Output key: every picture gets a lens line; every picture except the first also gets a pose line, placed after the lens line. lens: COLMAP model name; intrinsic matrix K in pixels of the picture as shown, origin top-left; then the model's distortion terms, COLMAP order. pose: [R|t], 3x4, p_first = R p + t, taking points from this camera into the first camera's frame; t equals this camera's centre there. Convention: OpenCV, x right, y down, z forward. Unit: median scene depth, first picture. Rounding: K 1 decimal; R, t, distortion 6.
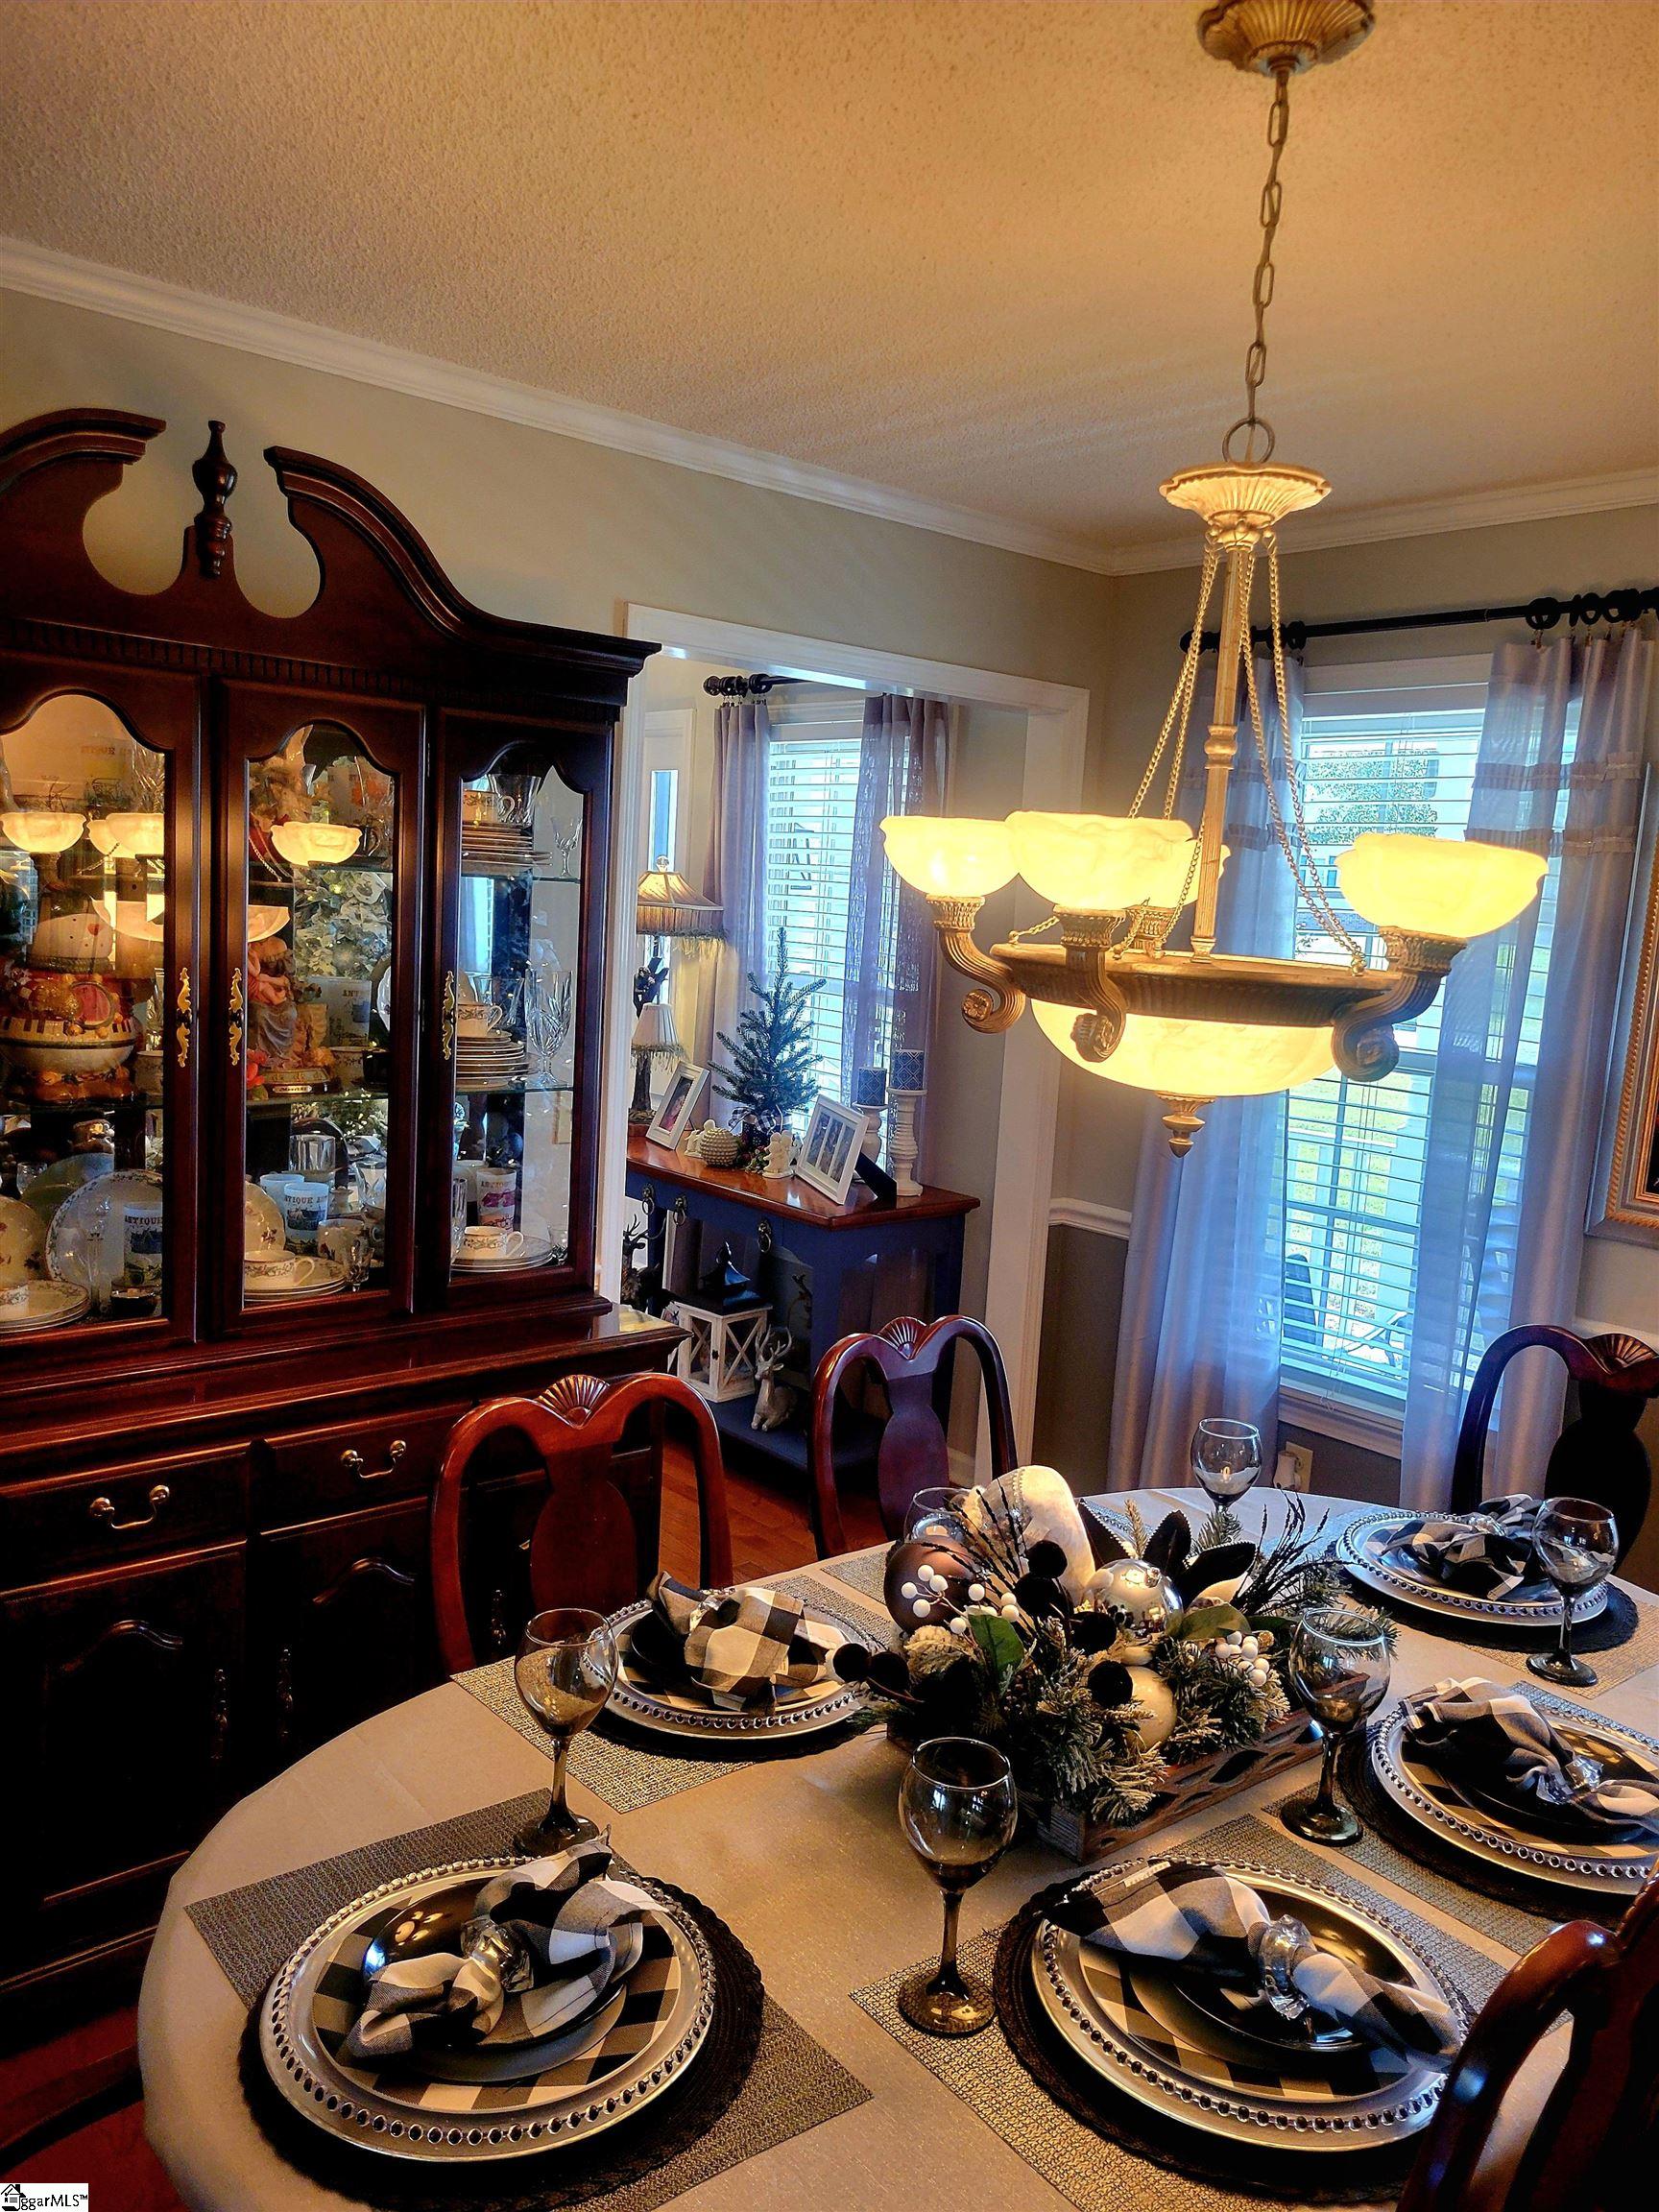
lens RADIAL K [[1631.6, 0, 835.1], [0, 1631.6, 1145.6], [0, 0, 1]] dist [0.060737, -0.065538]
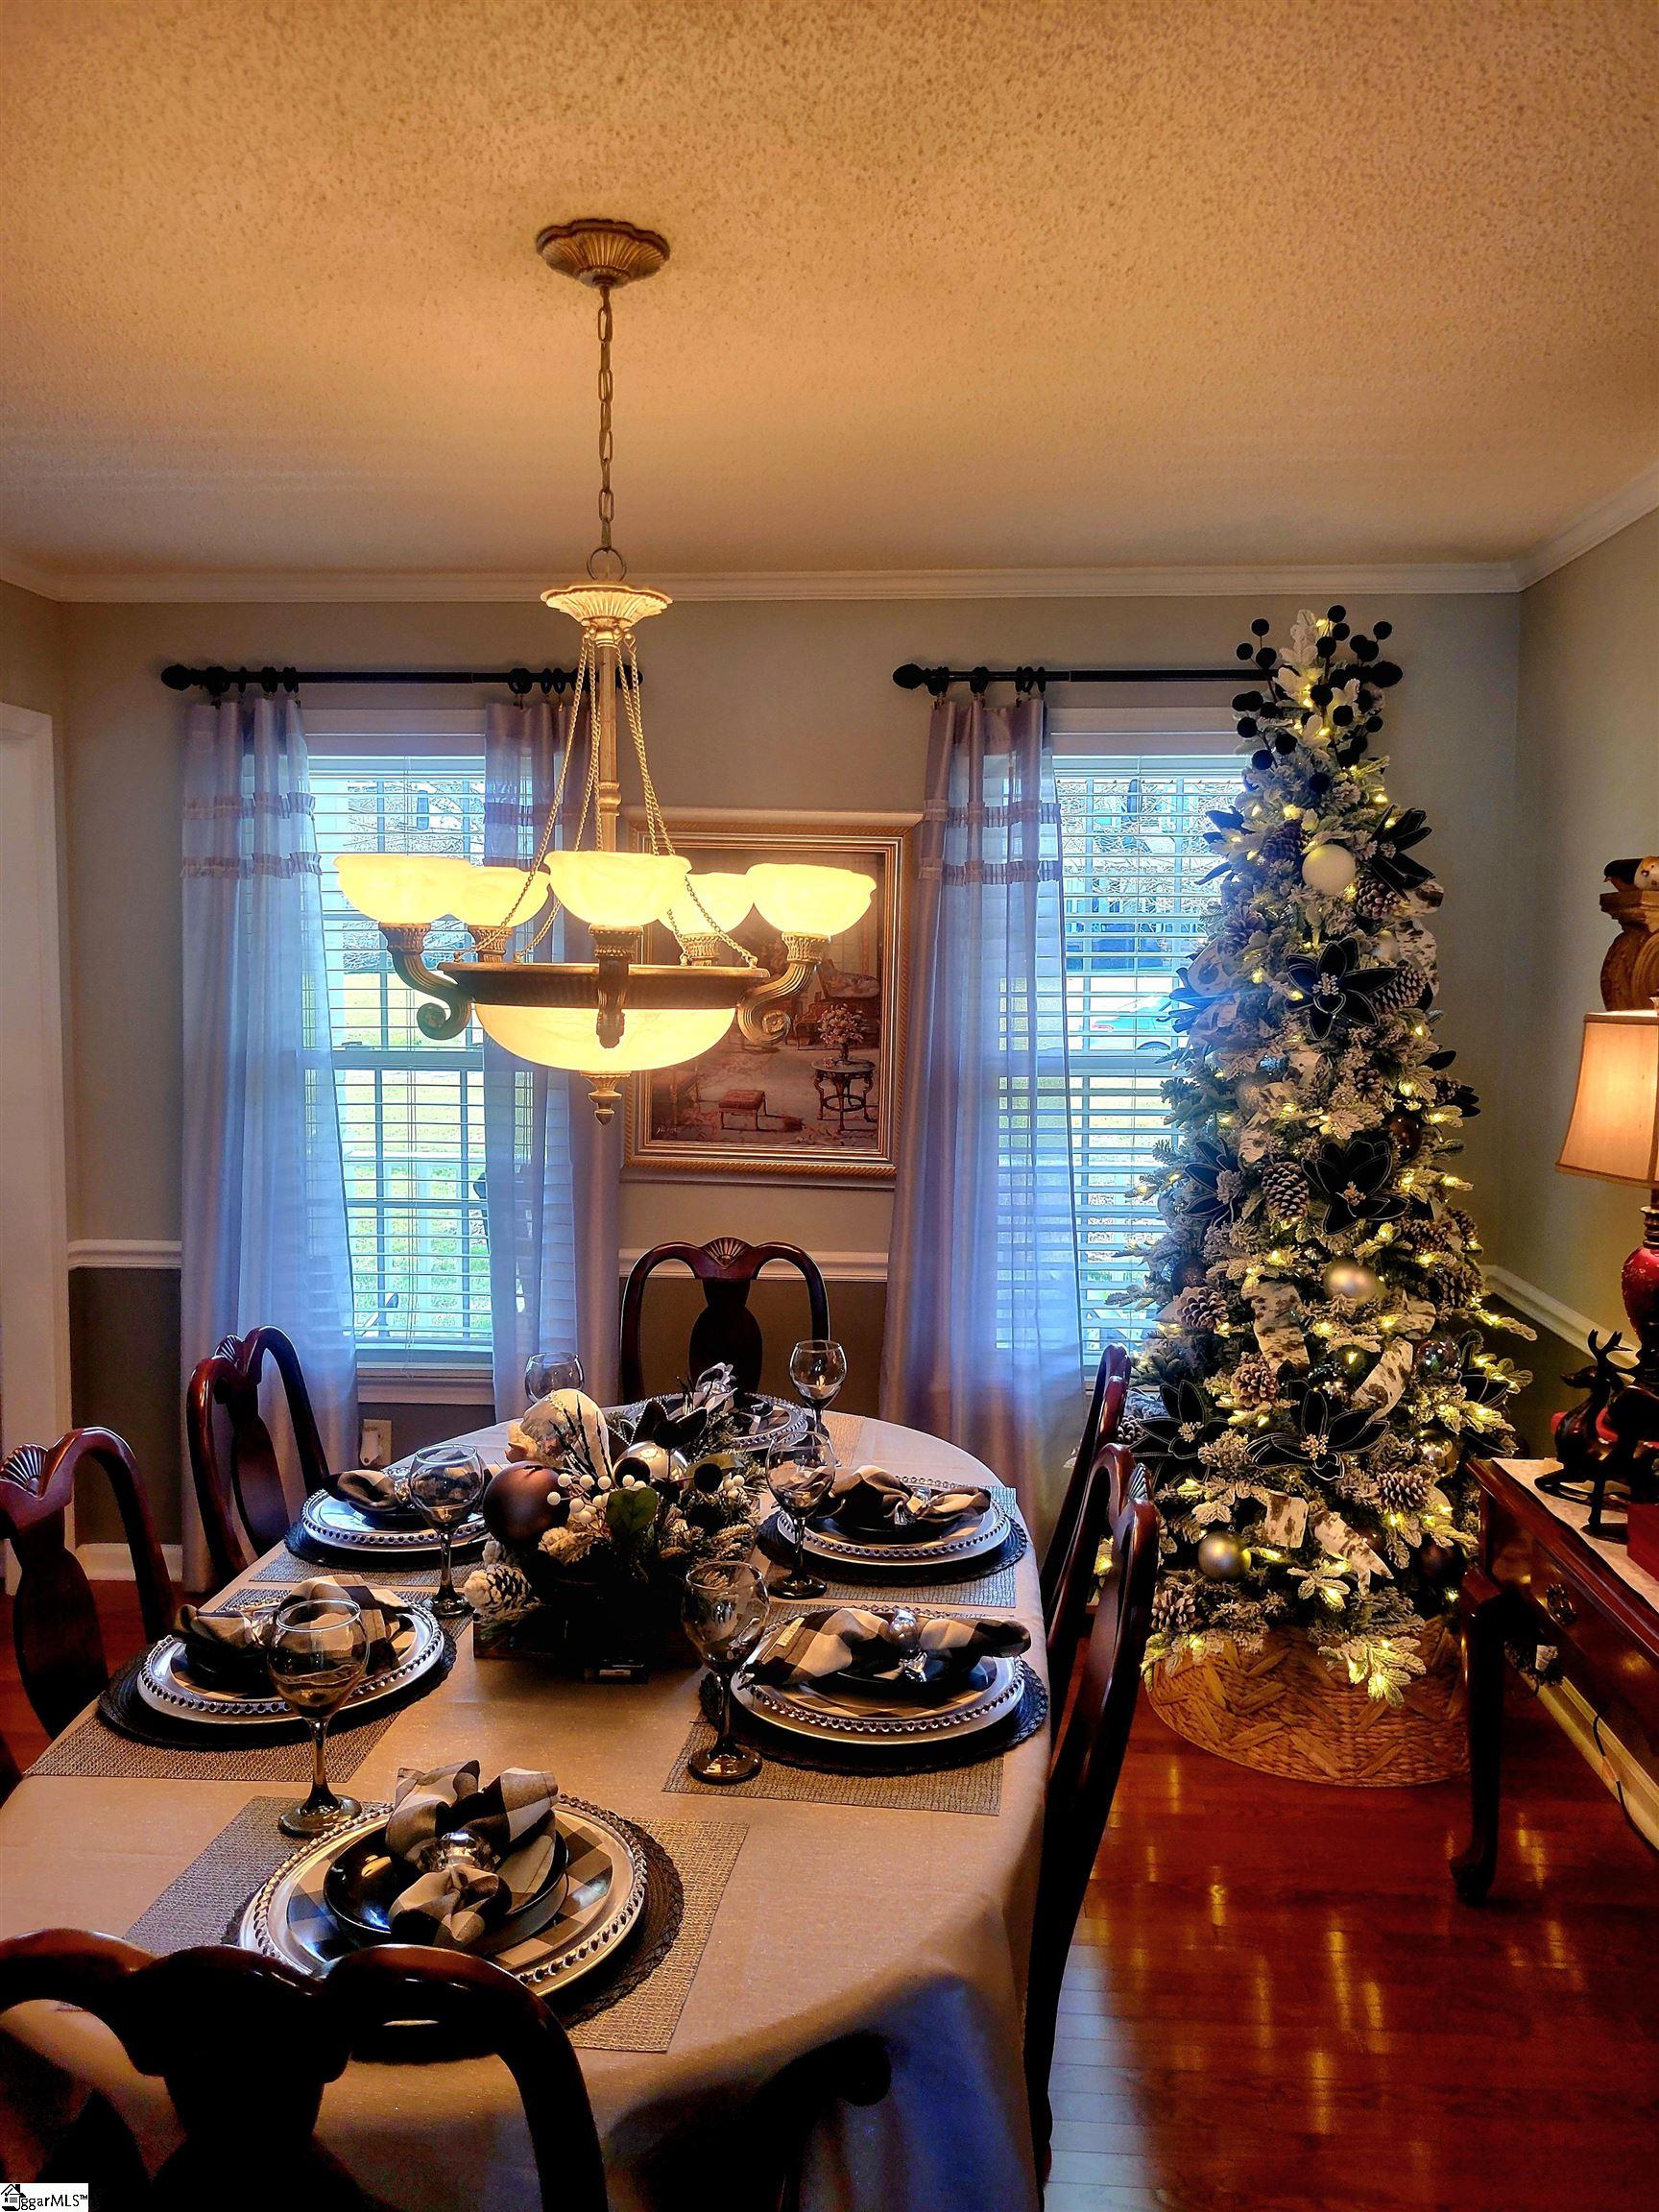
lens RADIAL K [[1631.6, 0, 835.1], [0, 1631.6, 1145.6], [0, 0, 1]] dist [0.060737, -0.065538]
pose [[0.710064, -0.133328, 0.691399, -0.504058], [0.142575, 0.988794, 0.044253, -0.006073], [-0.689551, 0.067153, 0.721117, -0.019895]]
